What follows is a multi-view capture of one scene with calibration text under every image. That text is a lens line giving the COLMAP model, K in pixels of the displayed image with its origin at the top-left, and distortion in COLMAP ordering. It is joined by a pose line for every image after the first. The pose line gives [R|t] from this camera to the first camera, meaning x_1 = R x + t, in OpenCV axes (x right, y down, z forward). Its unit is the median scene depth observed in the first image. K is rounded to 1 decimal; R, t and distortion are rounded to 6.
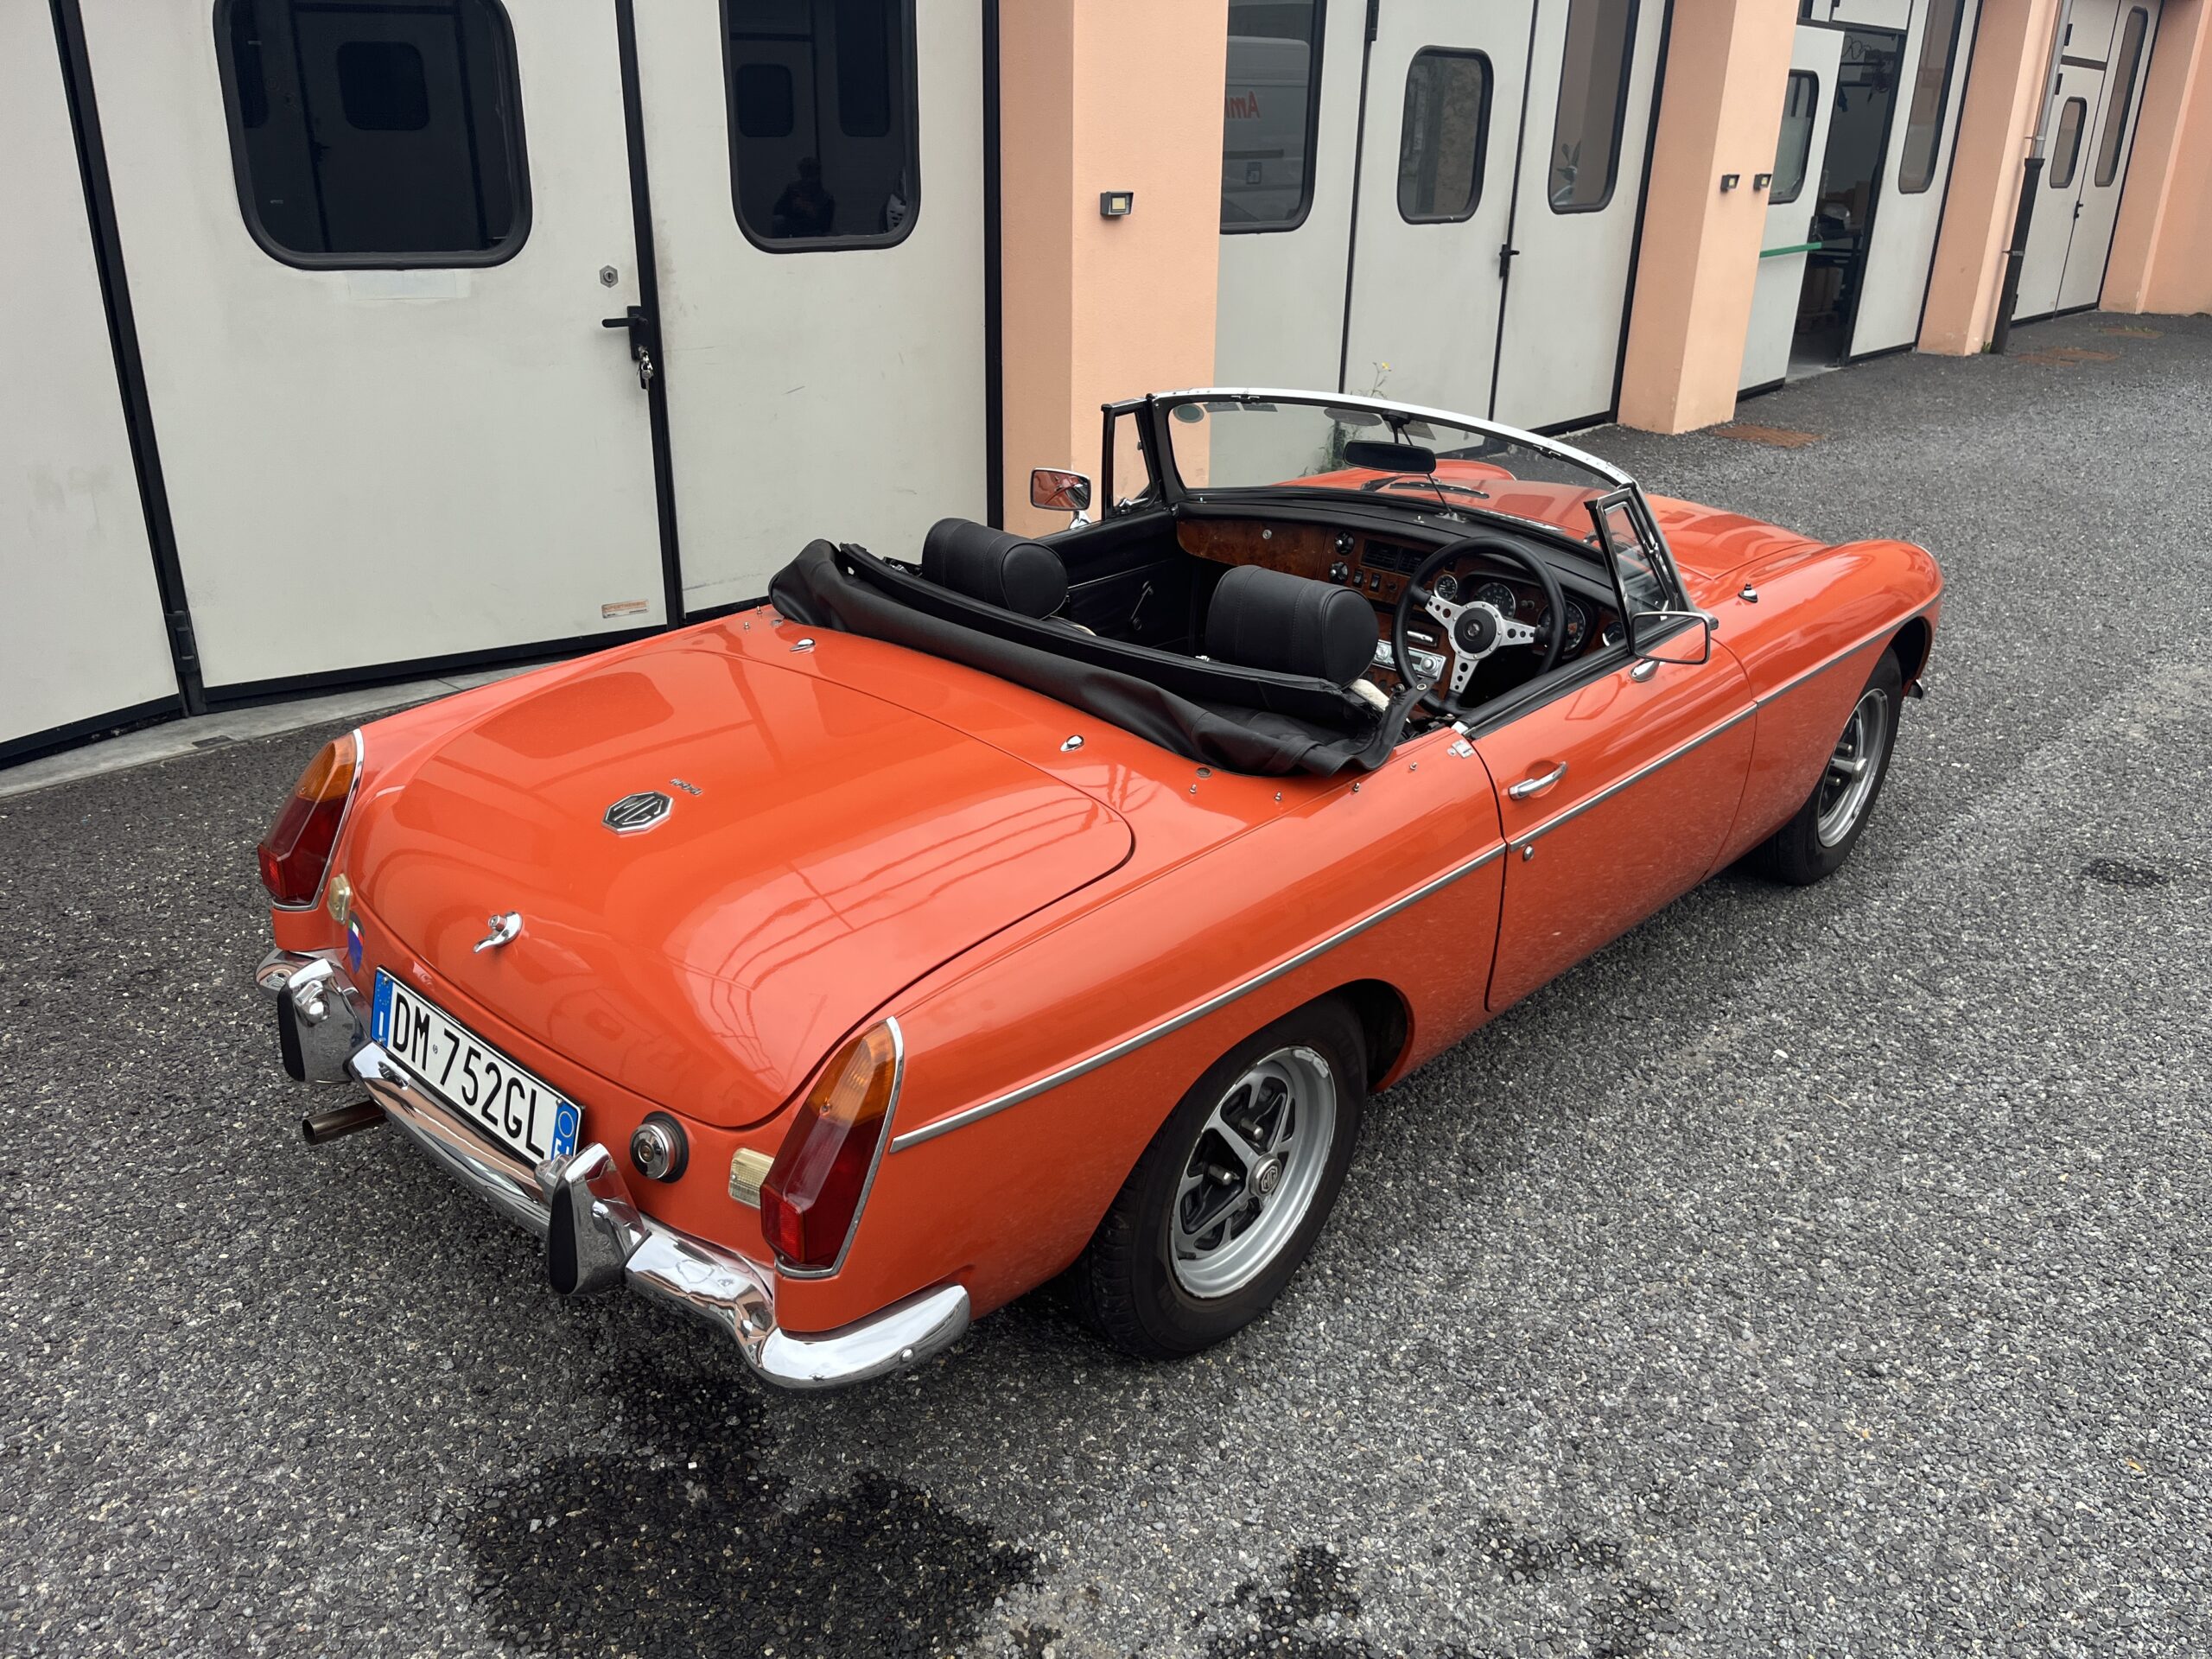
lens RADIAL K [[1693.4, 0, 1102.0], [0, 1693.4, 830.6], [0, 0, 1]] dist [0.058575, -0.096106]
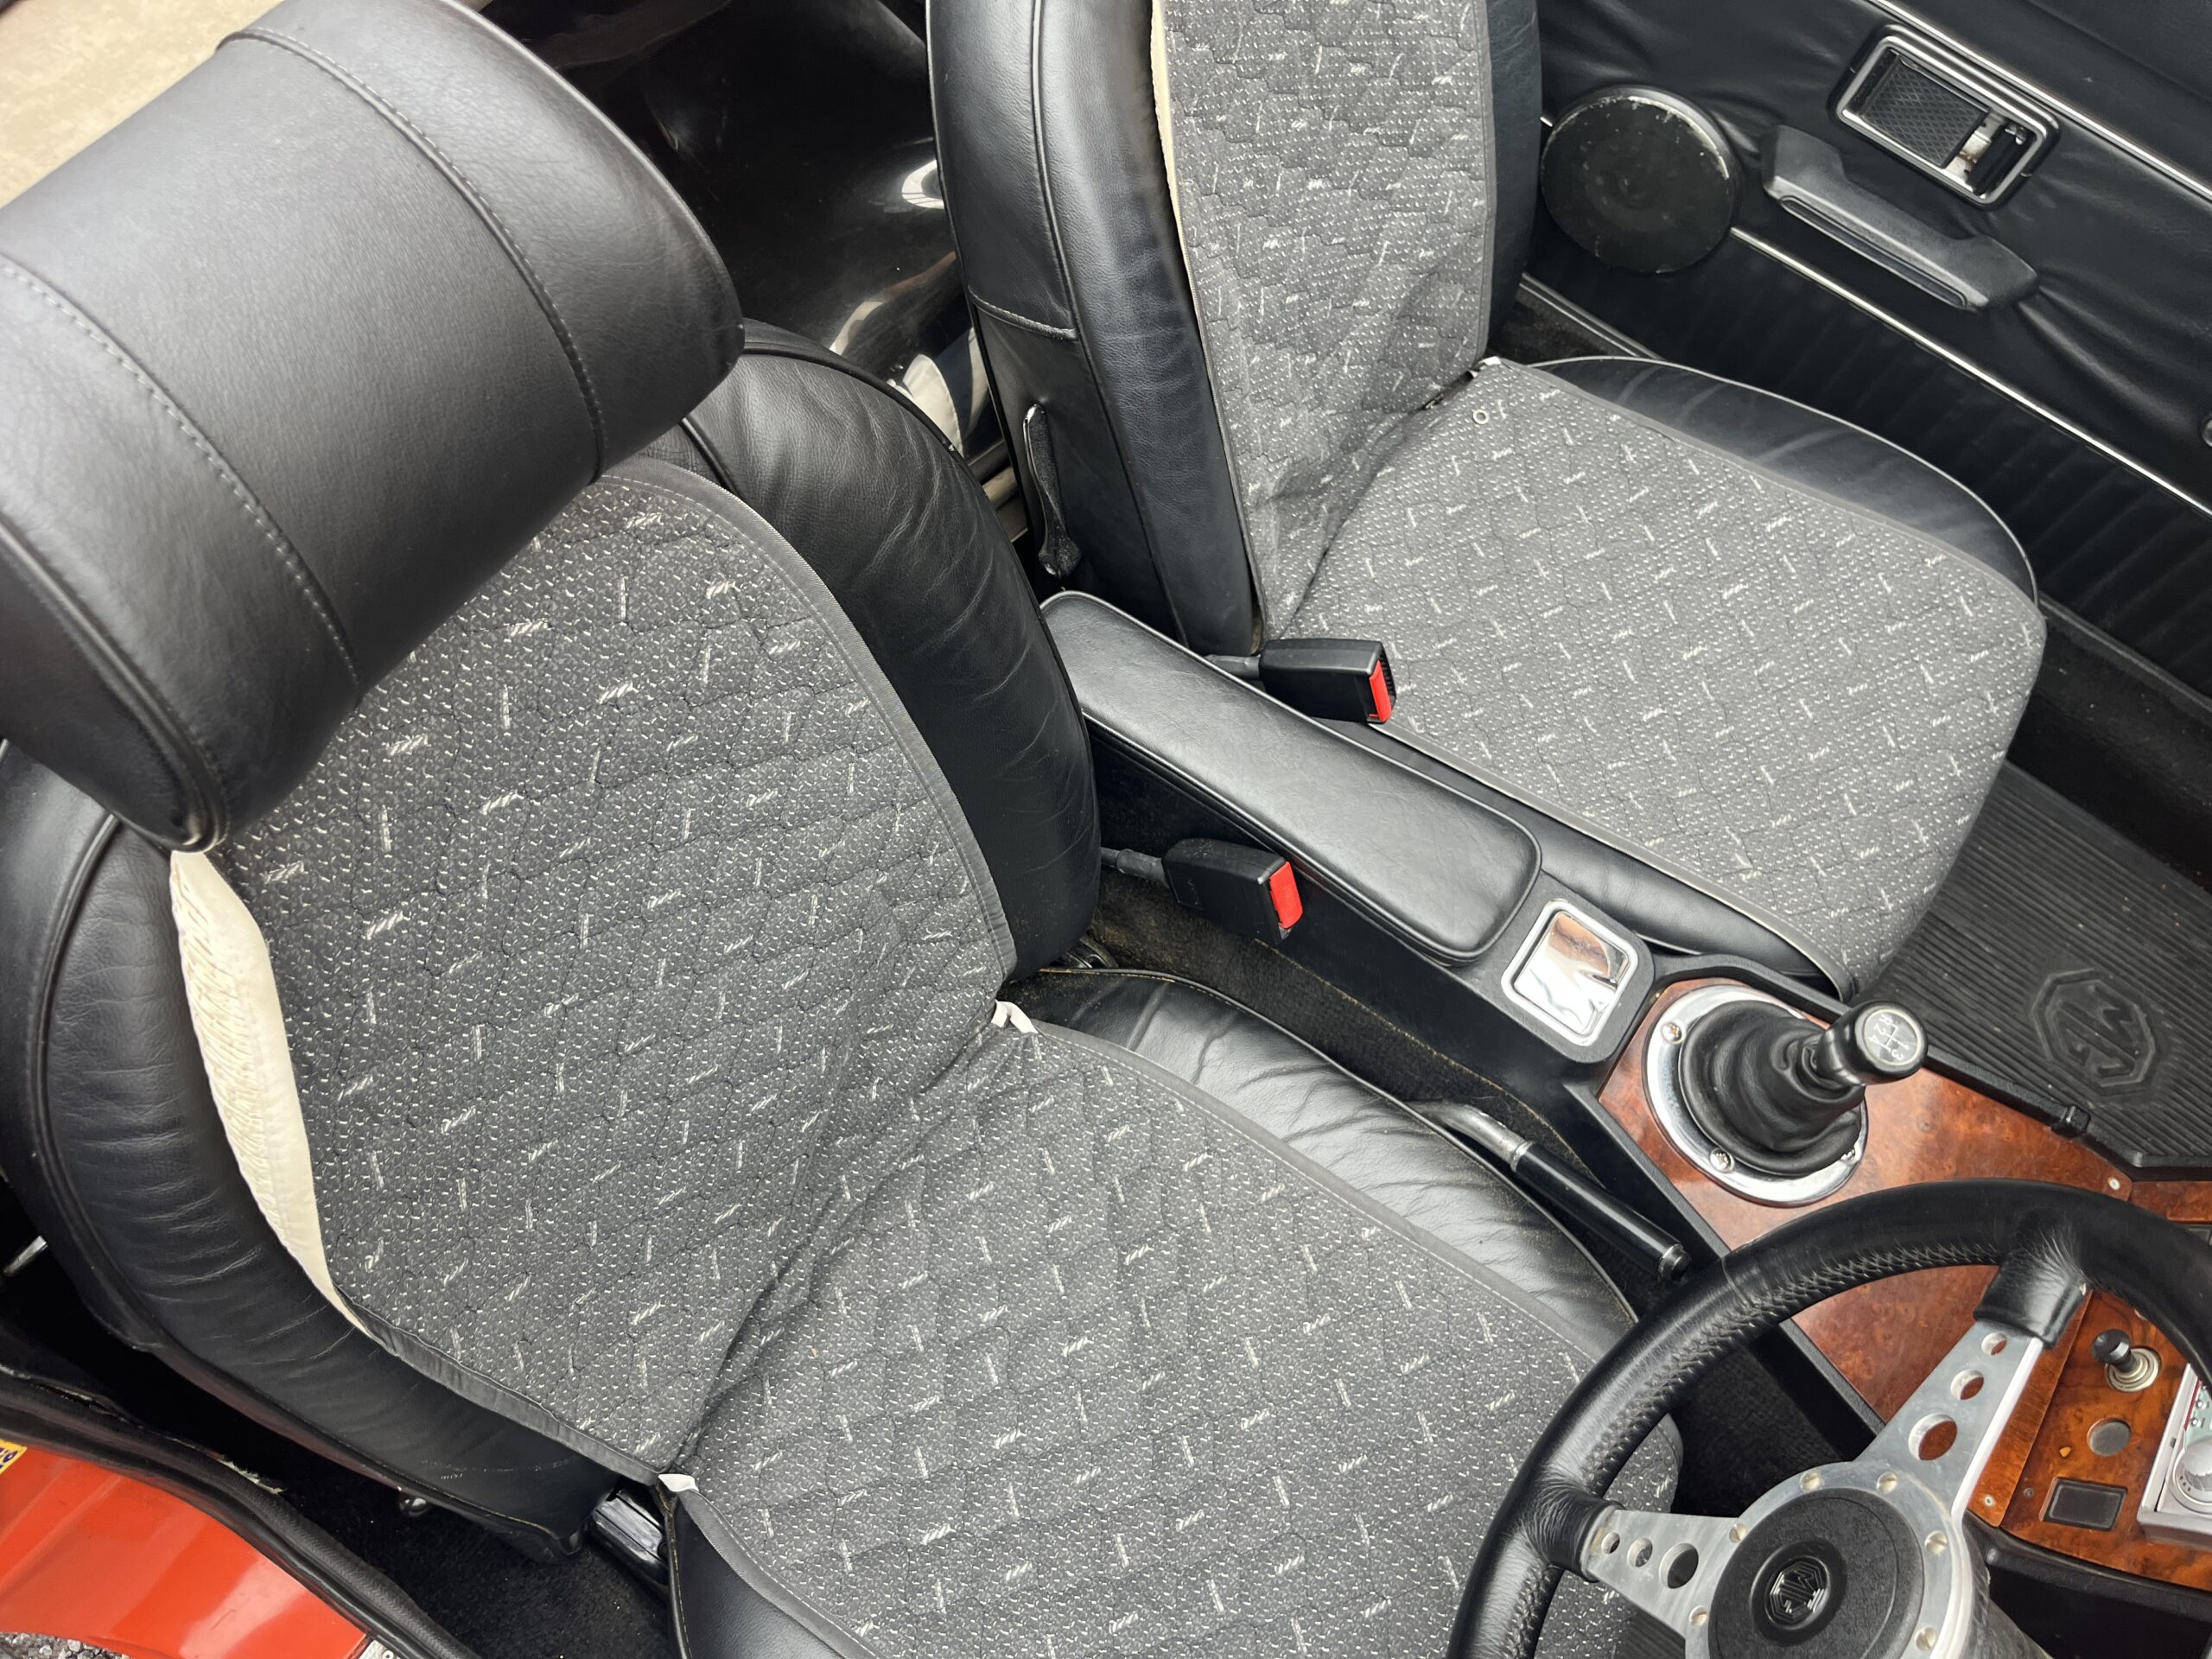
lens RADIAL K [[1693.4, 0, 1075.3], [0, 1693.4, 807.5], [0, 0, 1]] dist [0.058575, -0.096106]
pose [[0.138541, 0.893698, -0.426743, 0.202176], [-0.520479, 0.432297, 0.736357, -0.237277], [0.842561, 0.120095, 0.525042, 0.796491]]
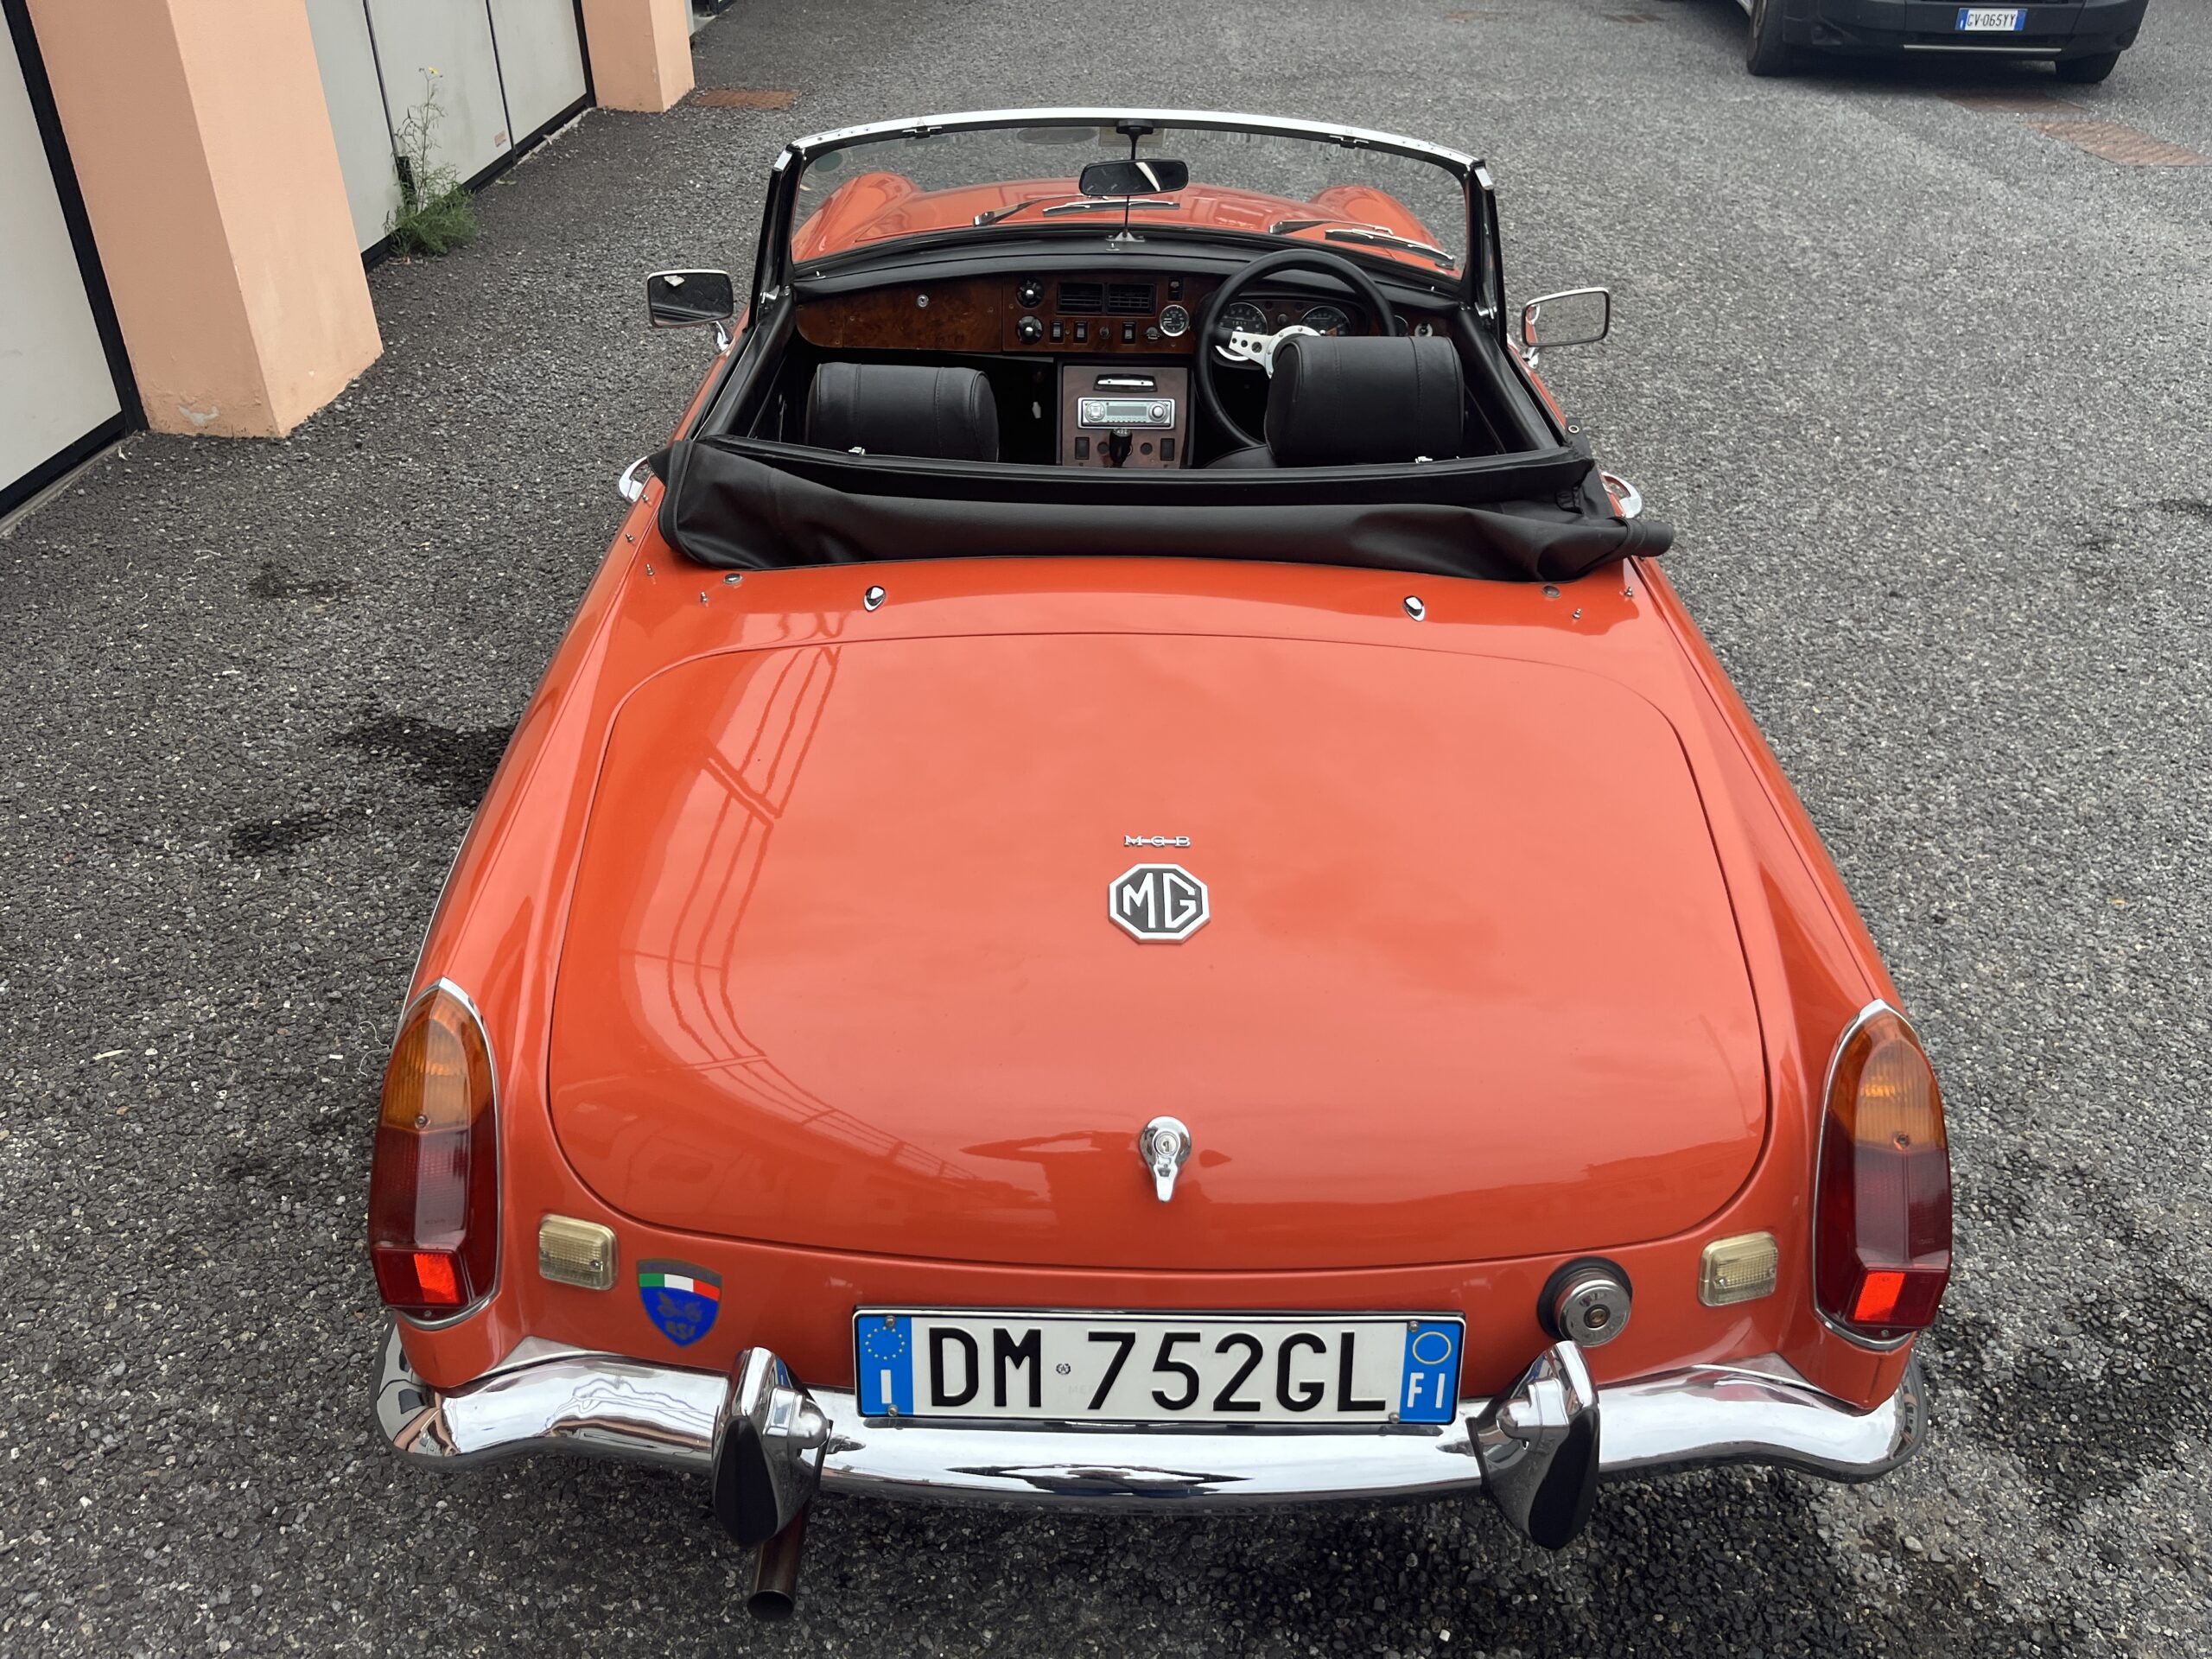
lens RADIAL K [[1693.4, 0, 1091.5], [0, 1693.4, 828.7], [0, 0, 1]] dist [0.058575, -0.096106]
pose [[0.736552, -0.376625, 0.561823, -0.443253], [0.273170, 0.925514, 0.262303, -0.148117], [-0.618765, -0.039727, 0.784571, 0.336007]]
